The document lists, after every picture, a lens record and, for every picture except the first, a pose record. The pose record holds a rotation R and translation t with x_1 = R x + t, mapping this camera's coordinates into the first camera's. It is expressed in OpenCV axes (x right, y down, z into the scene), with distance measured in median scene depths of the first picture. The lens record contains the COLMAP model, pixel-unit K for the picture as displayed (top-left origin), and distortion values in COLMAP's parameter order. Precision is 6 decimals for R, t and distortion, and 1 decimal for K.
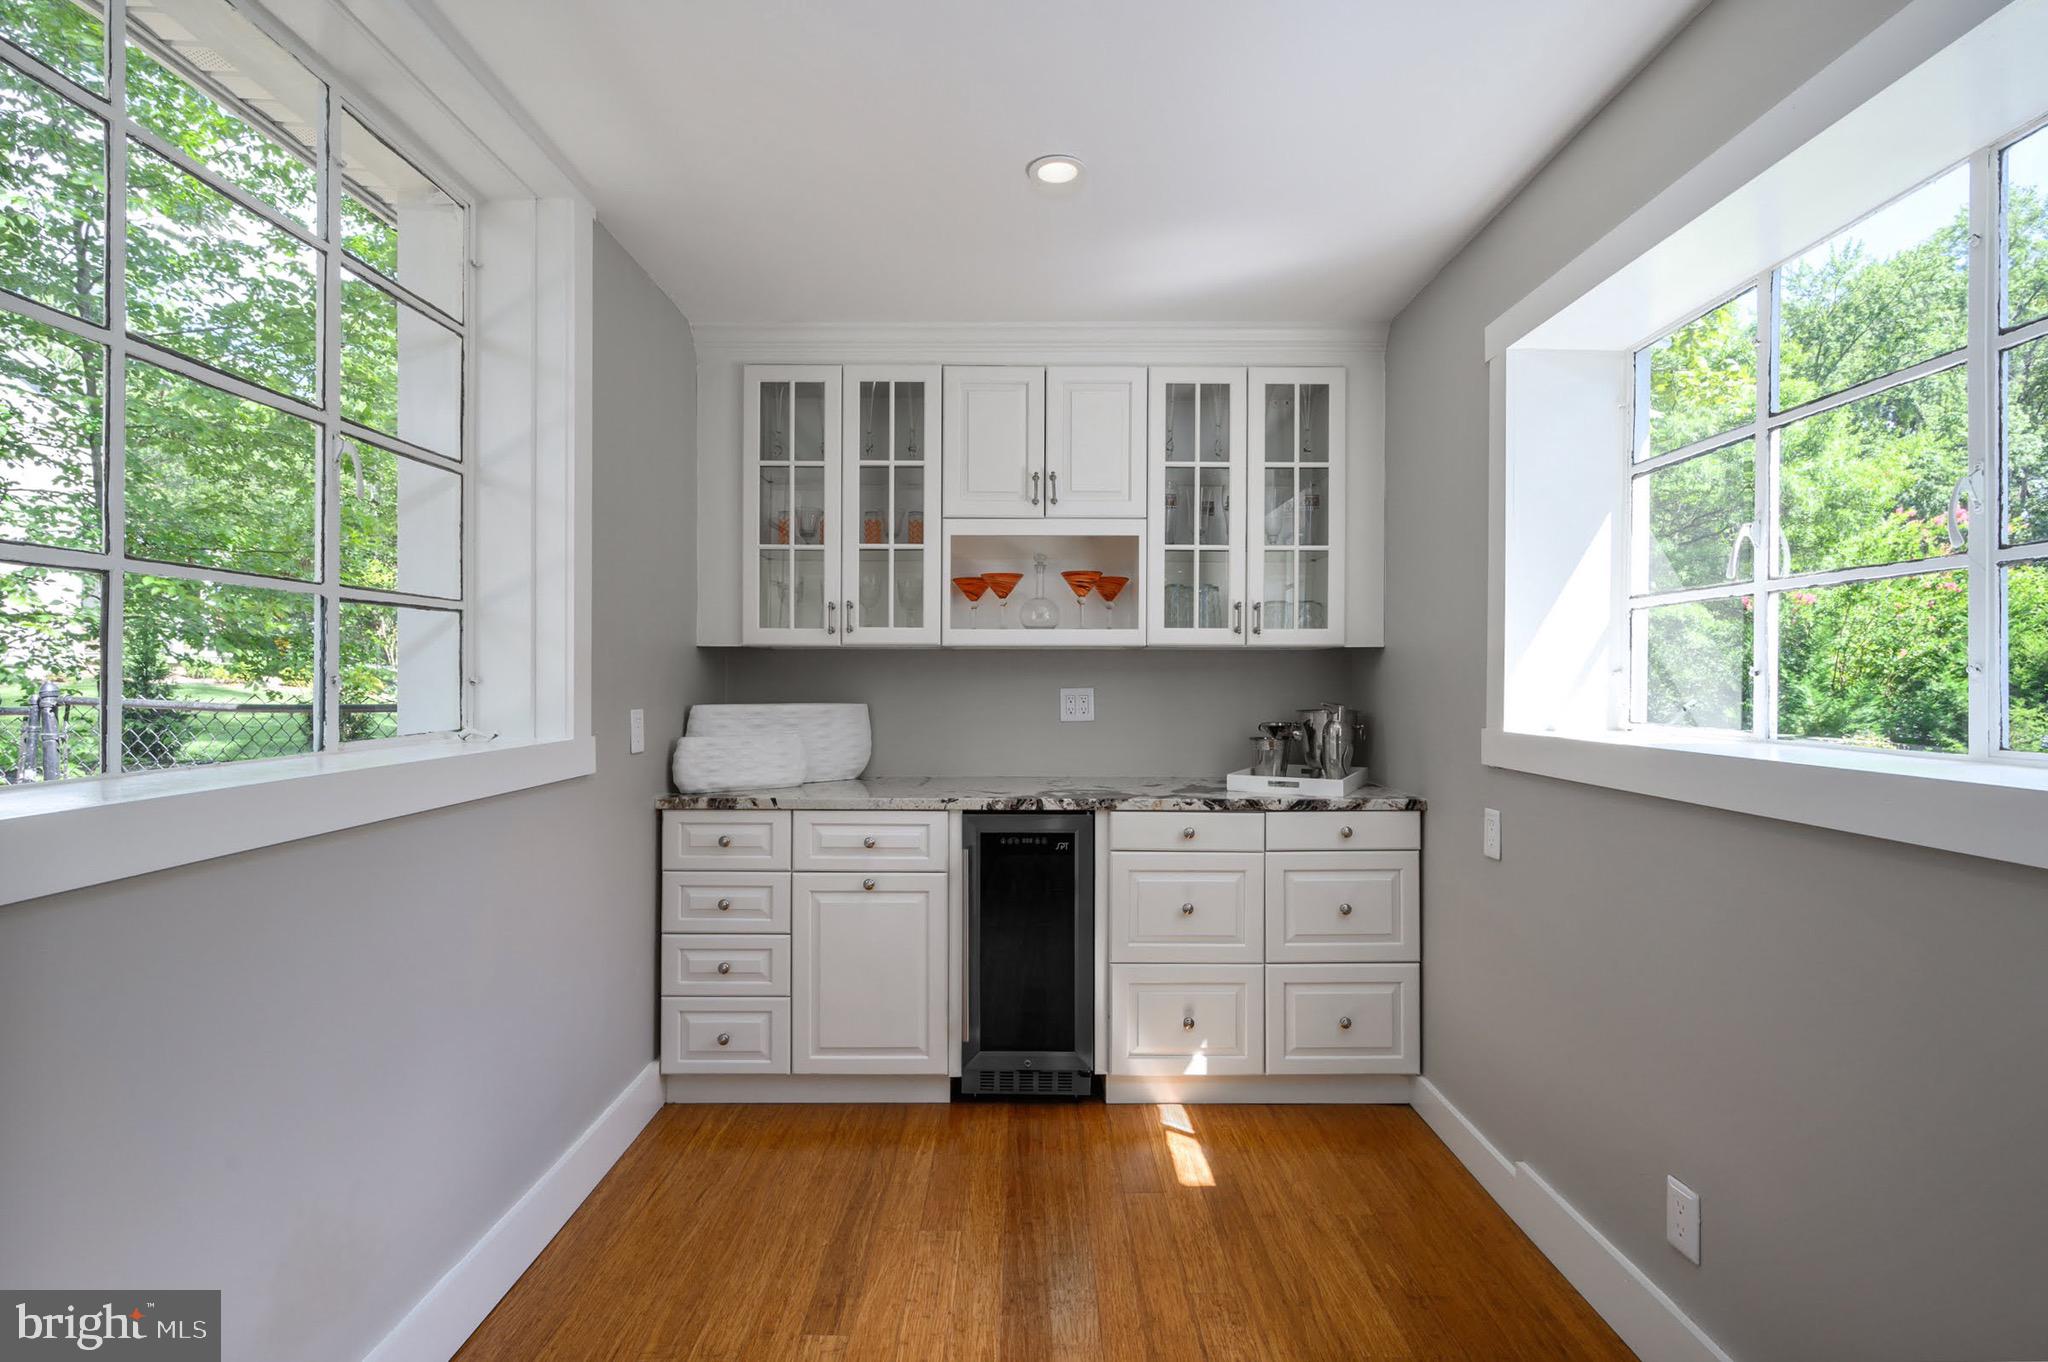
lens RADIAL K [[992.3, 0, 1026.0], [0, 992.3, 684.1], [0, 0, 1]] dist [0.000204, 0.000386]
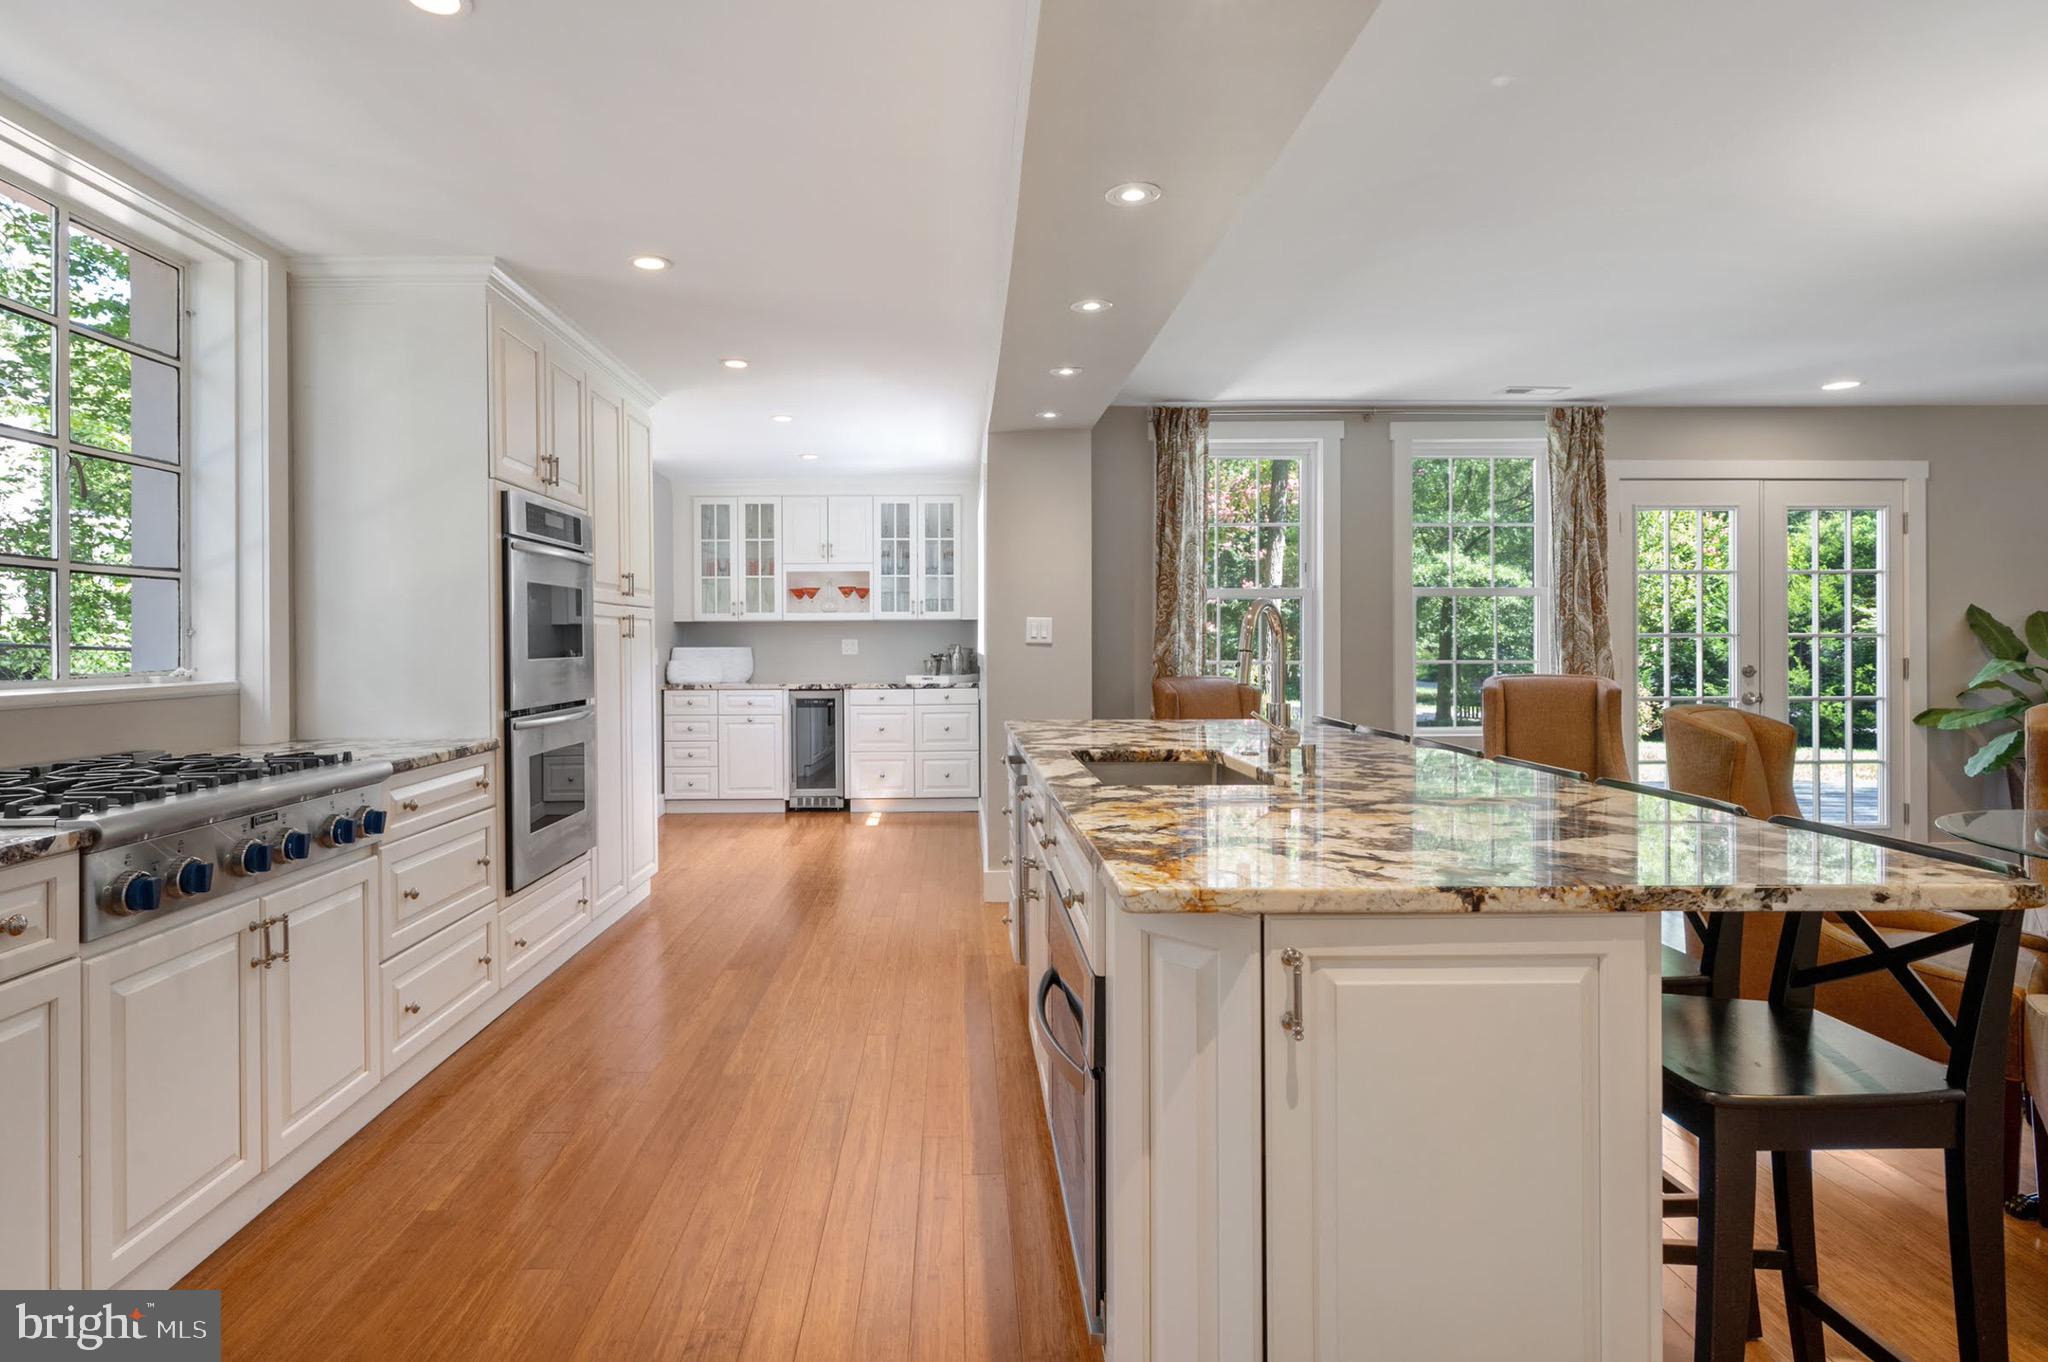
lens RADIAL K [[1058.5, 0, 984.3], [0, 1058.5, 644.2], [0, 0, 1]] dist [-0.000417, 0.000026]
pose [[0.999297, -0.008236, 0.036578, 0.288258], [0.007937, 0.999934, 0.008287, -0.001003], [-0.036643, -0.007991, 0.999296, -1.444036]]
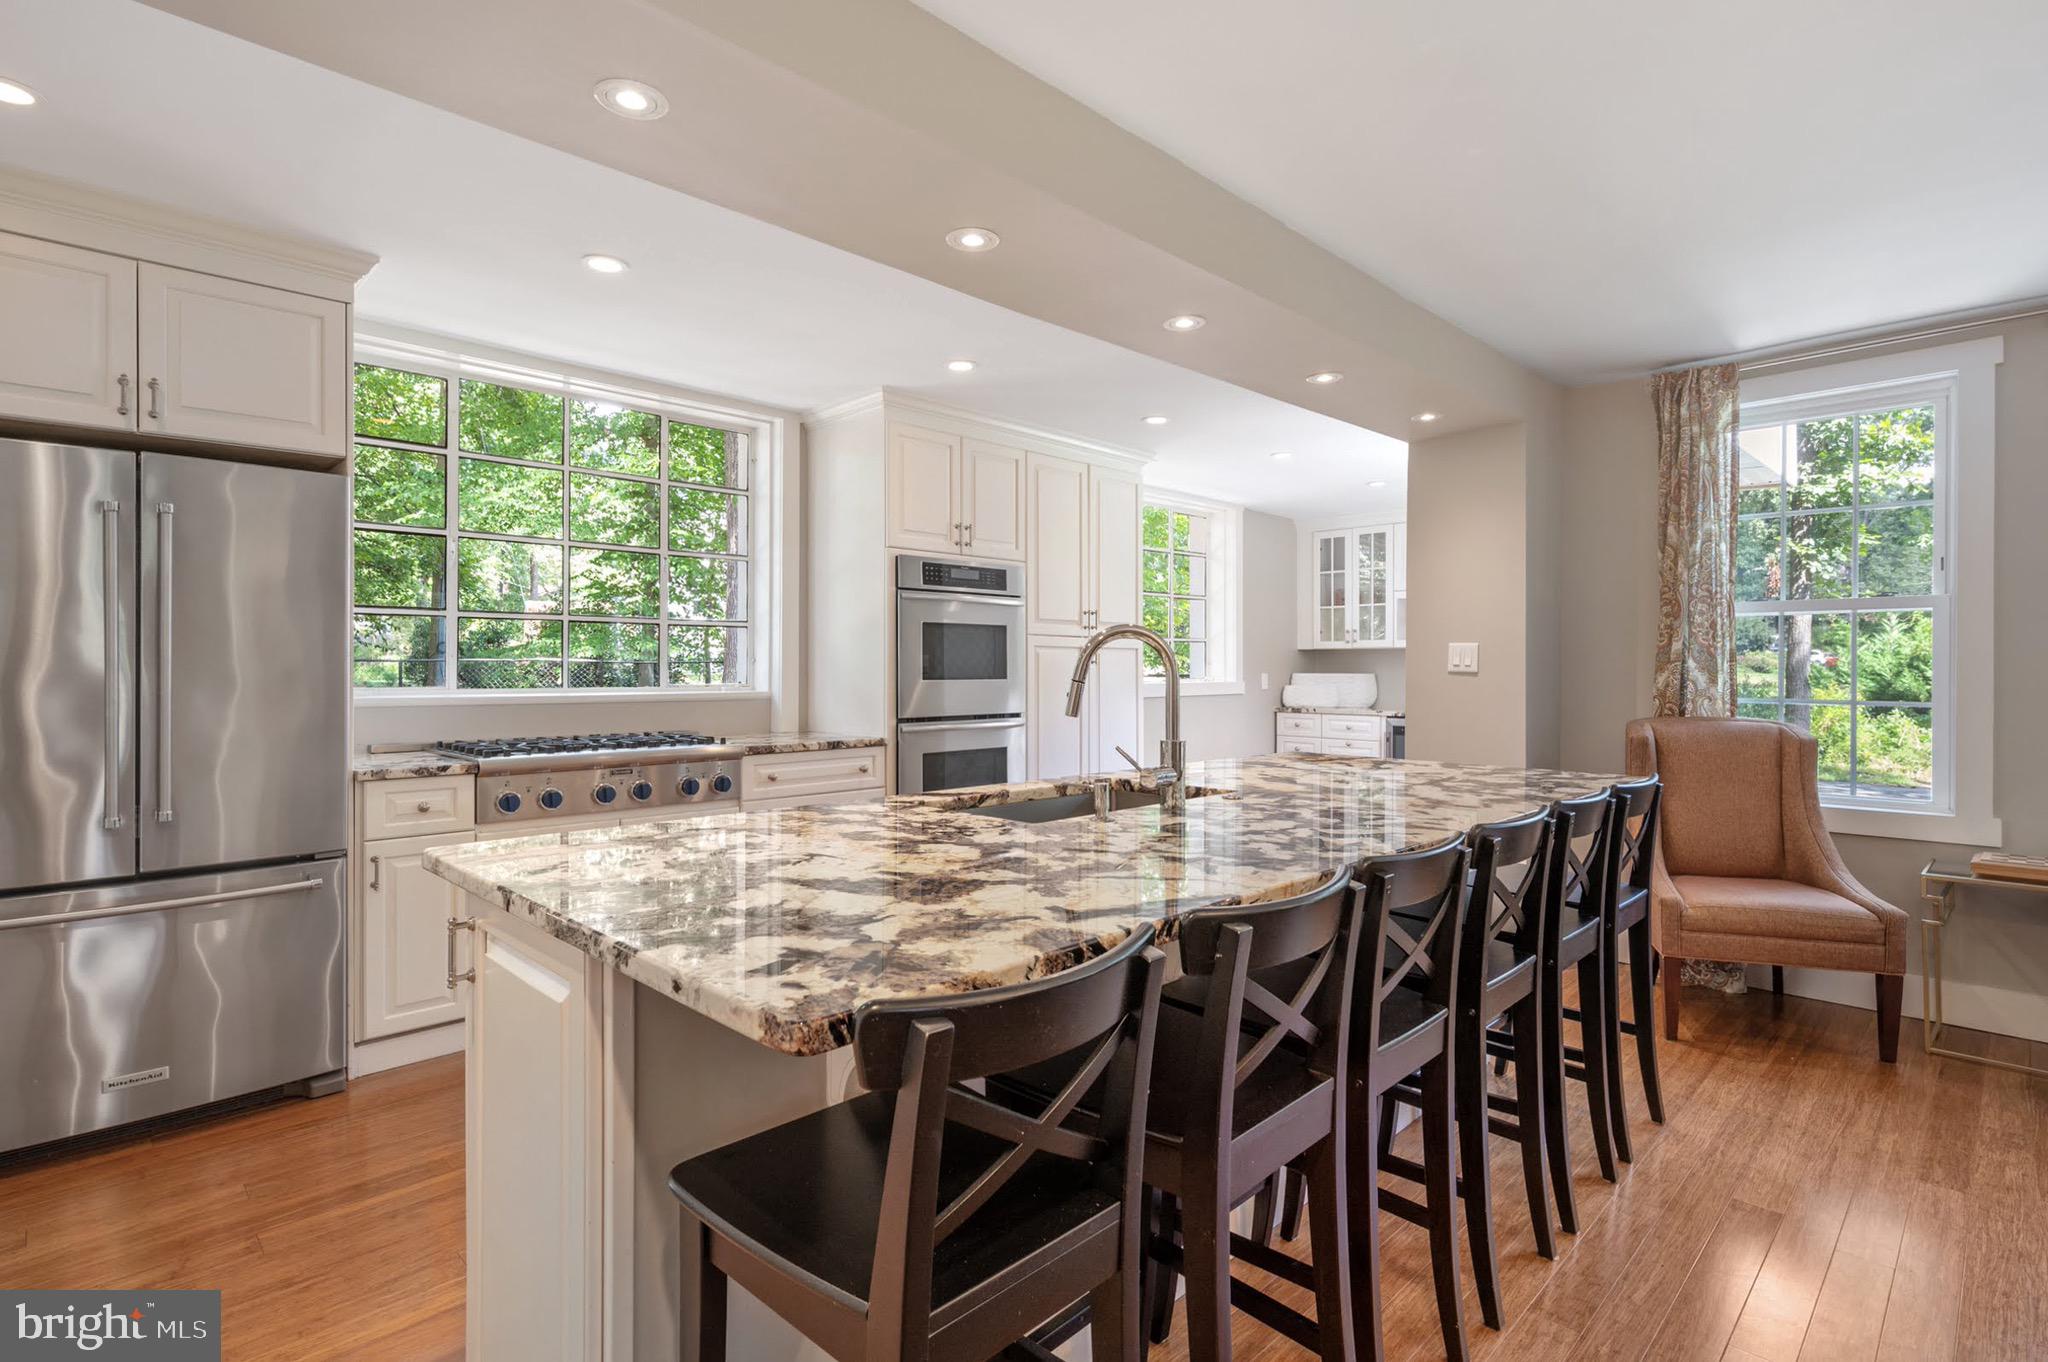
lens RADIAL K [[992.3, 0, 1038.2], [0, 992.3, 663.3], [0, 0, 1]] dist [0.000204, 0.000386]
pose [[0.725305, -0.004758, -0.688411, 0.894258], [0.003542, 0.999989, -0.003179, 0.001674], [0.688418, -0.000133, 0.725314, -1.219908]]
